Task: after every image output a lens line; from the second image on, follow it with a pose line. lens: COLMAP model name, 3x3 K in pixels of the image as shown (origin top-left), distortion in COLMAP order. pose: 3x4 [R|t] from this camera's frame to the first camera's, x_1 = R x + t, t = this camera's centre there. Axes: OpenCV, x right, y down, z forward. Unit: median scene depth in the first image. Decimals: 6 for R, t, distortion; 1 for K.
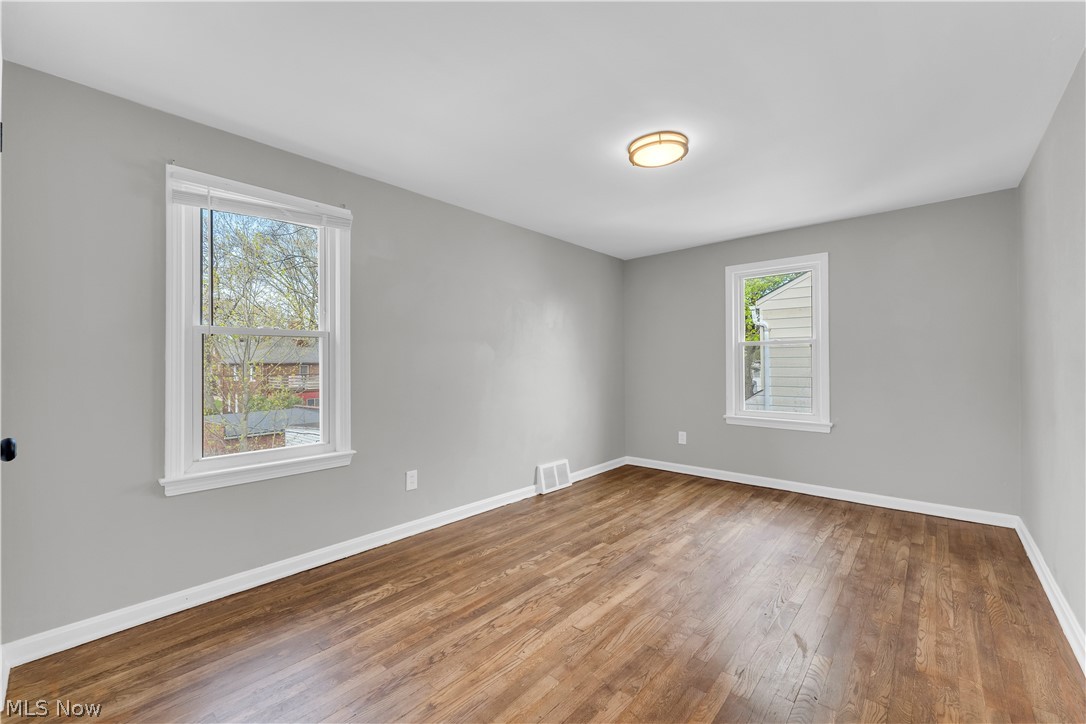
lens RADIAL K [[442.0, 0, 539.2], [0, 442.0, 362.9], [0, 0, 1]] dist [-0.001606, -0.000551]
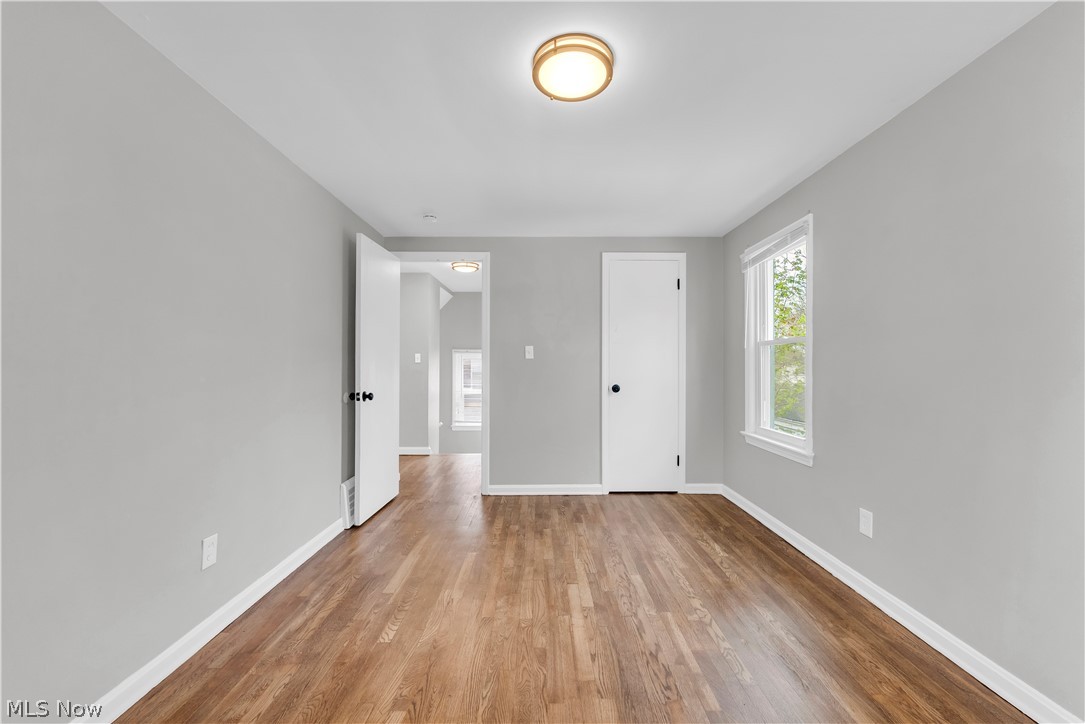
lens RADIAL K [[441.6, 0, 540.3], [0, 441.6, 362.1], [0, 0, 1]] dist [-0.001606, -0.000551]
pose [[-0.742014, -0.000469, -0.670384, 0.843267], [0.003124, 0.999986, -0.004158, -0.008397], [0.670377, -0.005179, -0.742003, 1.602070]]
